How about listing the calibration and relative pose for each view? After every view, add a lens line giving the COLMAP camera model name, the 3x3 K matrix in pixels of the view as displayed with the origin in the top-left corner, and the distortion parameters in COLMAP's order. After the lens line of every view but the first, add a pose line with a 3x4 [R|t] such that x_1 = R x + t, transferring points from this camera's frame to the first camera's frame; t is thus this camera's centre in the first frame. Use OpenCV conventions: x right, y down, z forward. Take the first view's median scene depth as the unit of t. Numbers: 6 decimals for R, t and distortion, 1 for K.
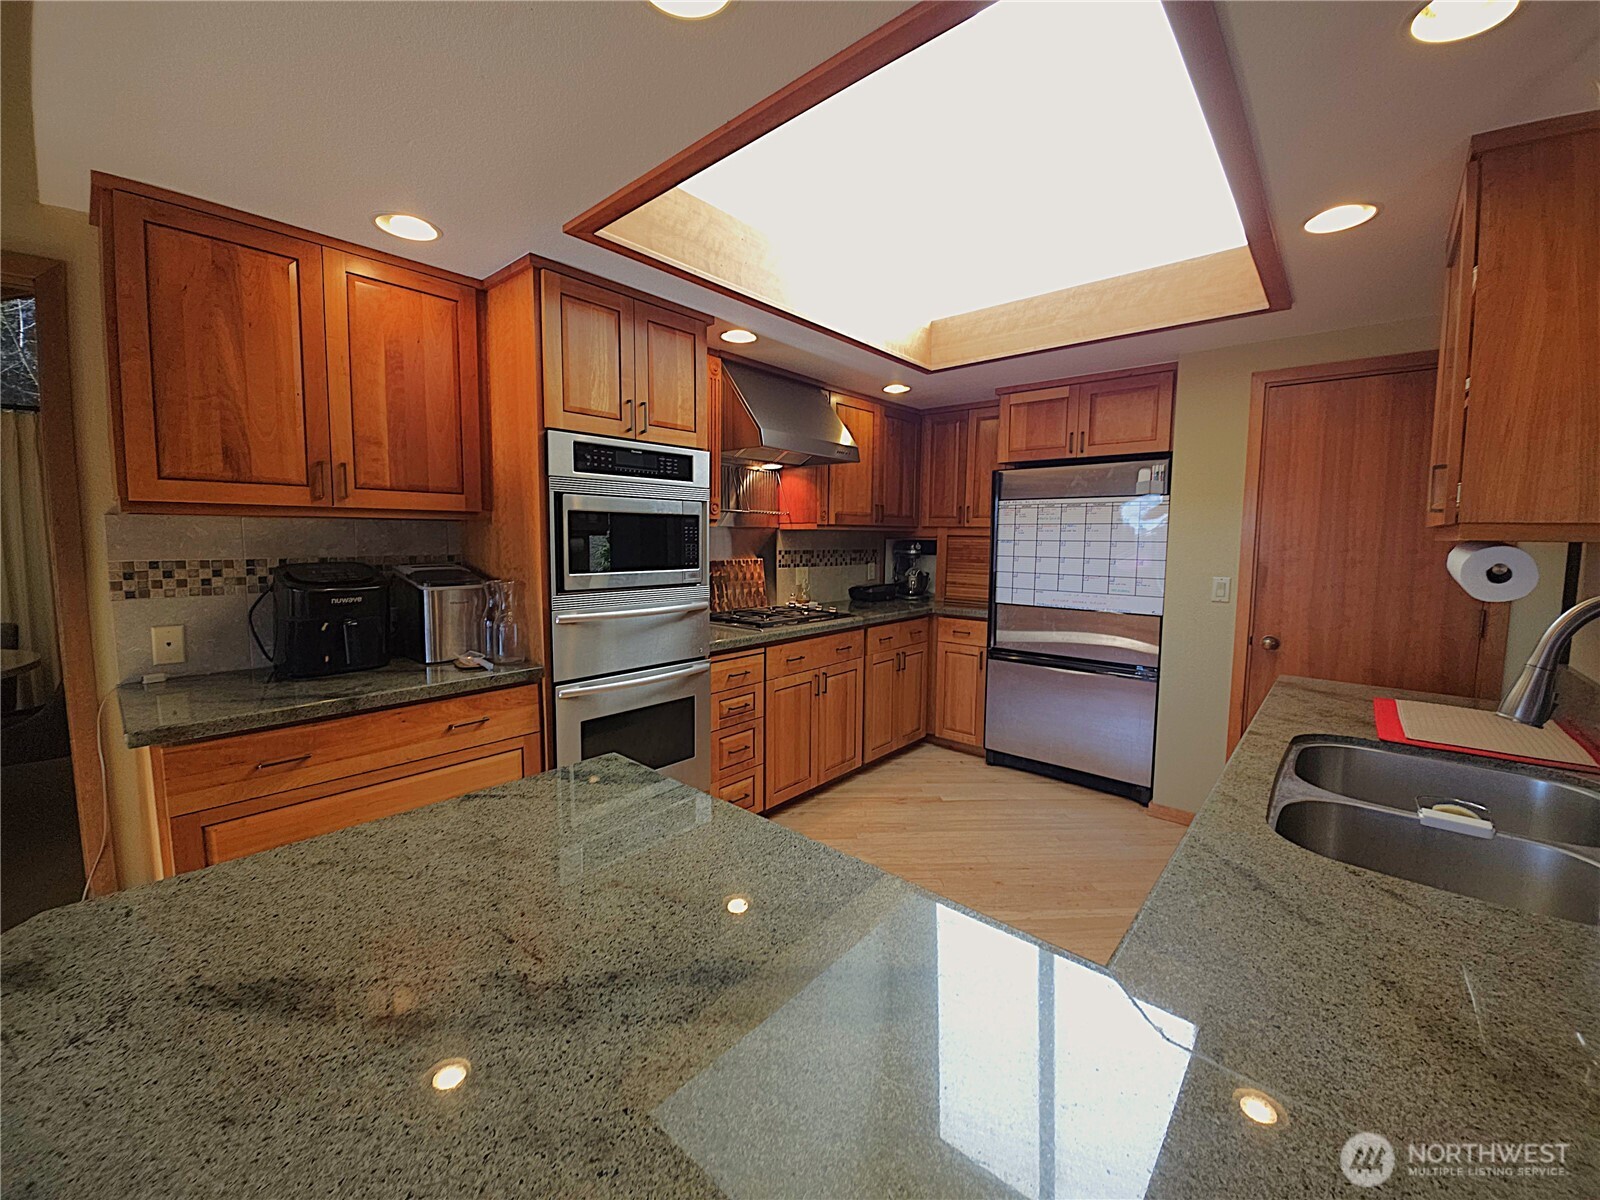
lens RADIAL K [[648.9, 0, 810.3], [0, 648.9, 593.0], [0, 0, 1]] dist [-0.007358, -0.005442]
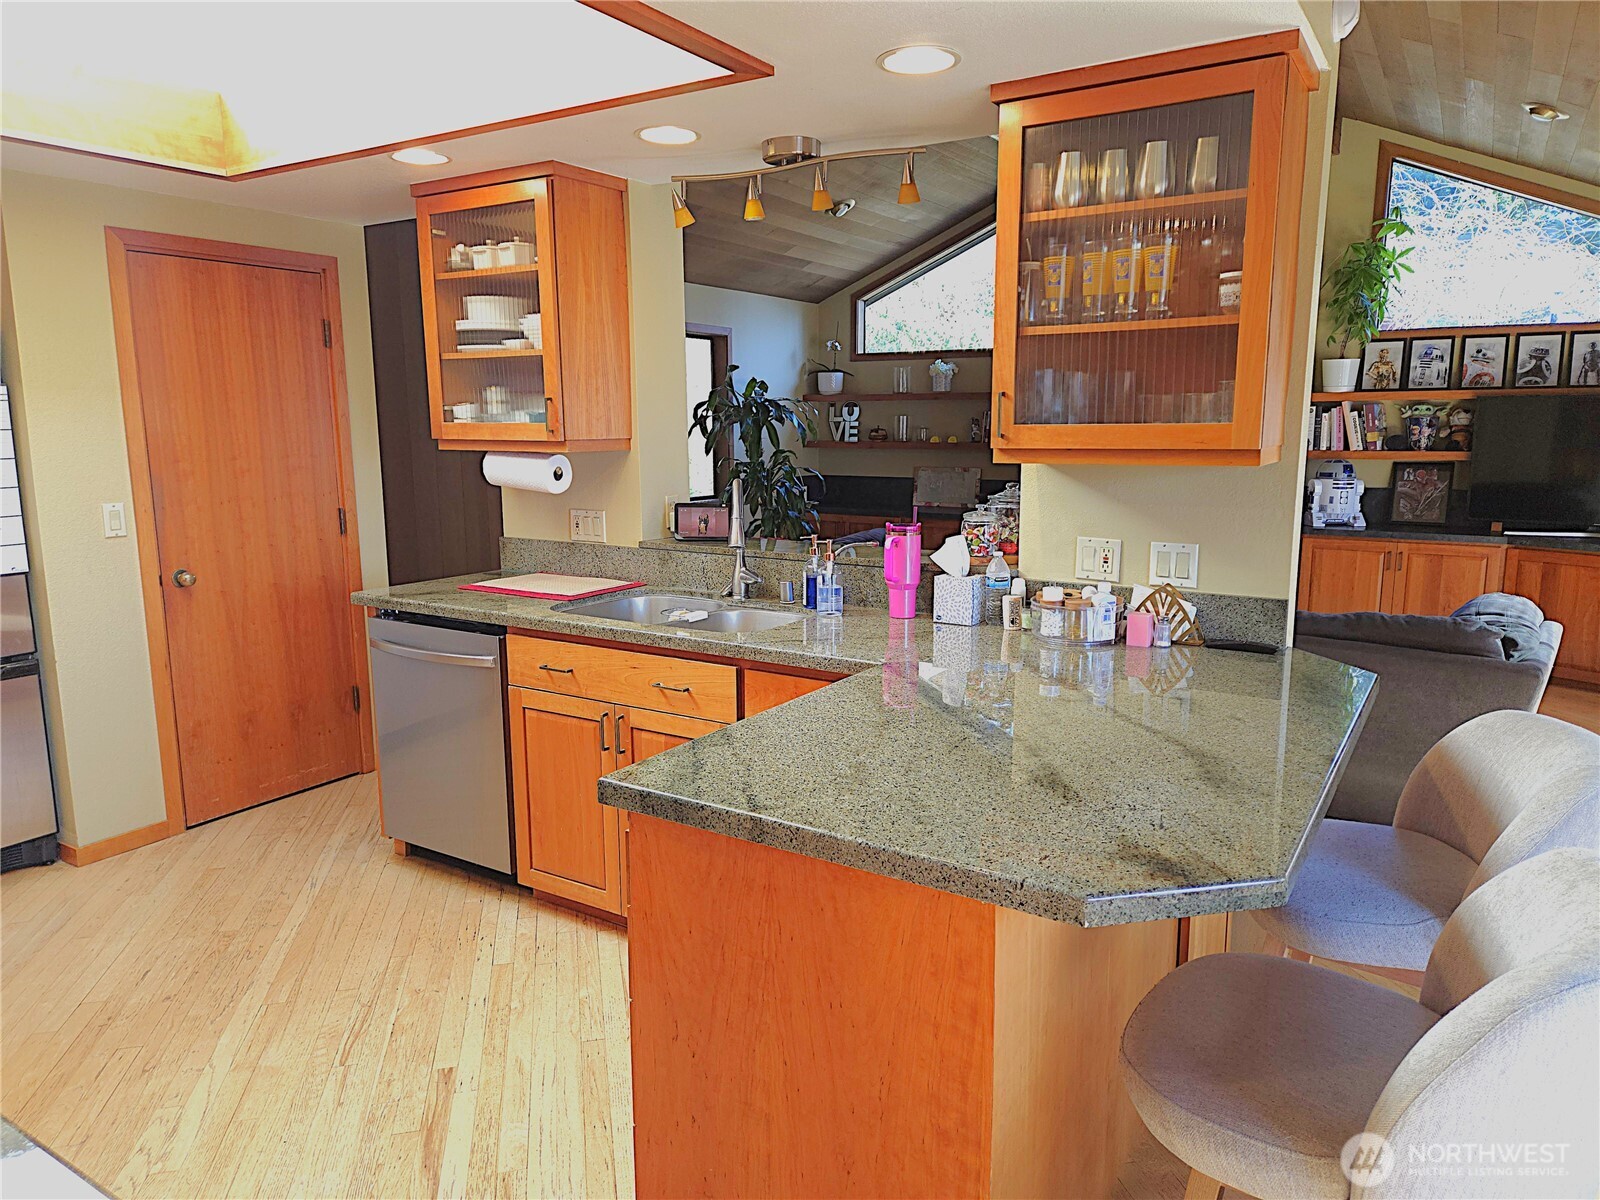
lens RADIAL K [[1068.8, 0, 802.8], [0, 1068.8, 594.5], [0, 0, 1]] dist [0.051958, 0.001905]
pose [[-0.164226, -0.174738, 0.970823, -0.881288], [0.094133, 0.976917, 0.191758, -0.108325], [-0.981921, 0.122878, -0.143986, 0.523208]]
